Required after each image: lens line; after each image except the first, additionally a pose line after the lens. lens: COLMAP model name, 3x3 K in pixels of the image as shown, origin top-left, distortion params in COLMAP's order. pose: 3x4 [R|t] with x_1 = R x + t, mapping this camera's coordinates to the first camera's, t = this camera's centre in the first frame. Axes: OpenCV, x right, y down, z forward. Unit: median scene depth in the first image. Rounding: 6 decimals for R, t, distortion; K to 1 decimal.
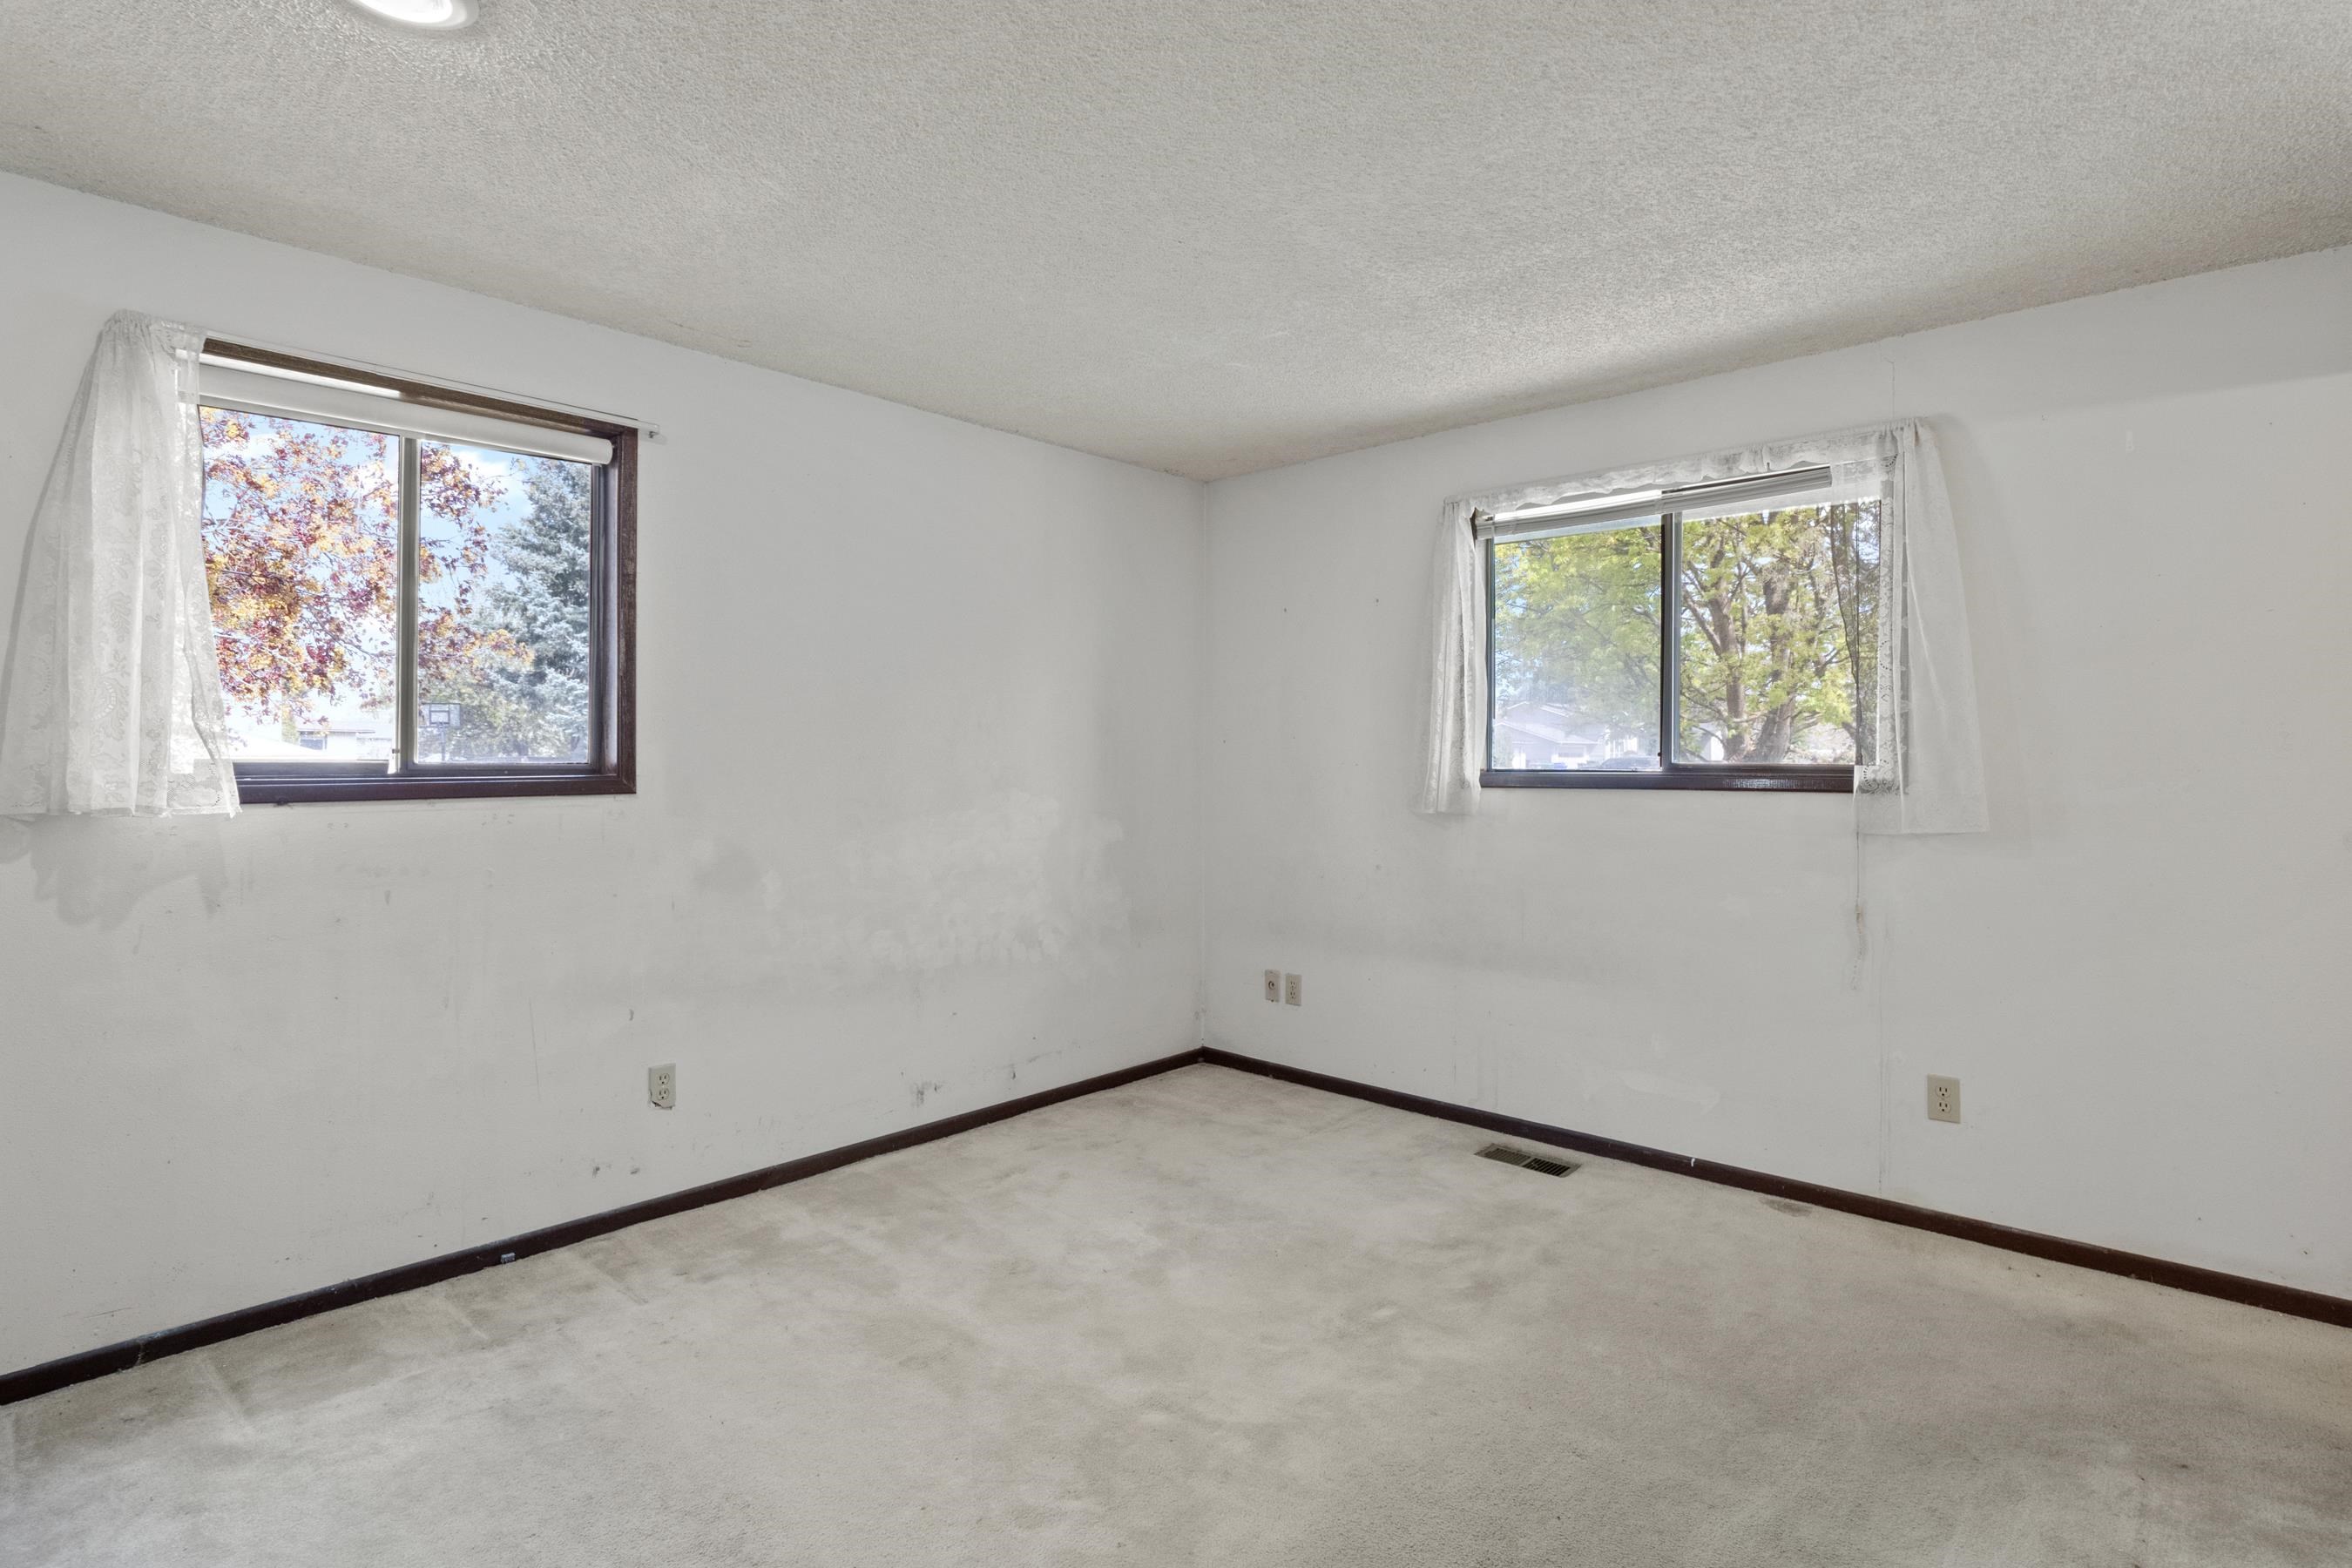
lens RADIAL K [[1158.1, 0, 1178.0], [0, 1158.1, 750.1], [0, 0, 1]] dist [0.001826, -0.016851]
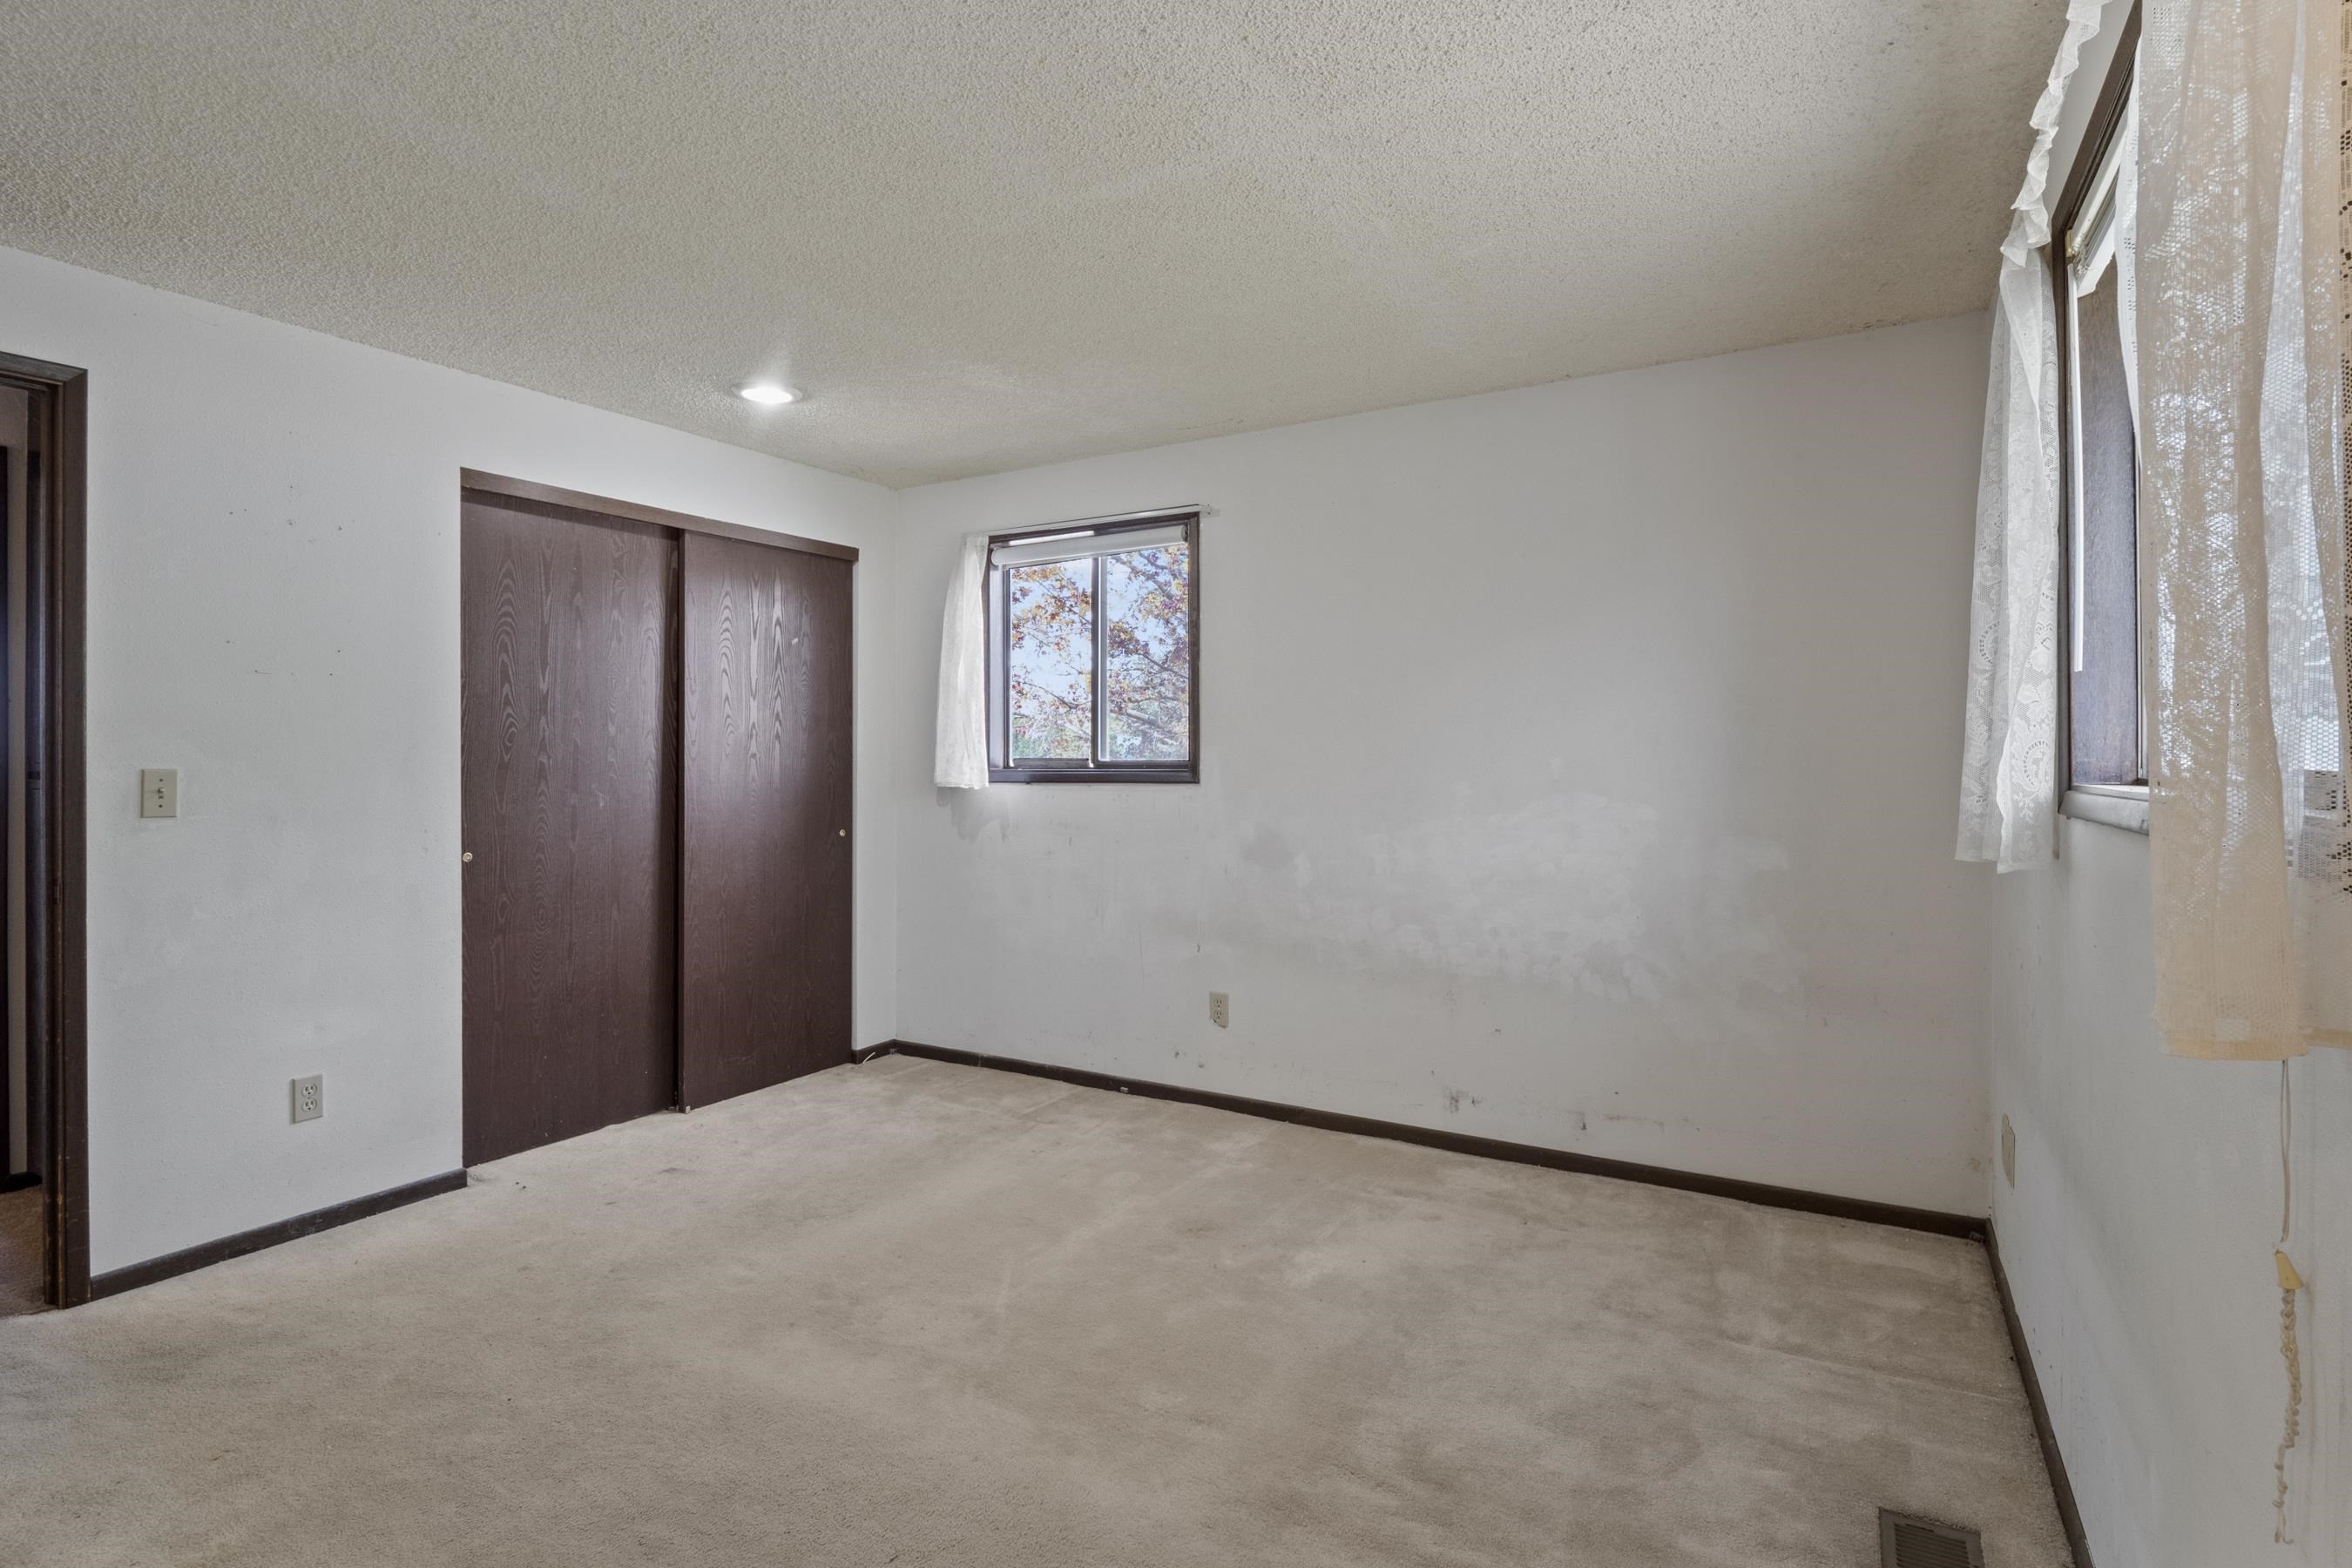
lens RADIAL K [[1142.7, 0, 1160.7], [0, 1142.7, 769.9], [0, 0, 1]] dist [0.003993, -0.015503]
pose [[0.205221, 0.006278, -0.978696, 0.776763], [0.007001, 0.999944, 0.007882, 0.010189], [0.978691, -0.008469, 0.205165, 0.653380]]
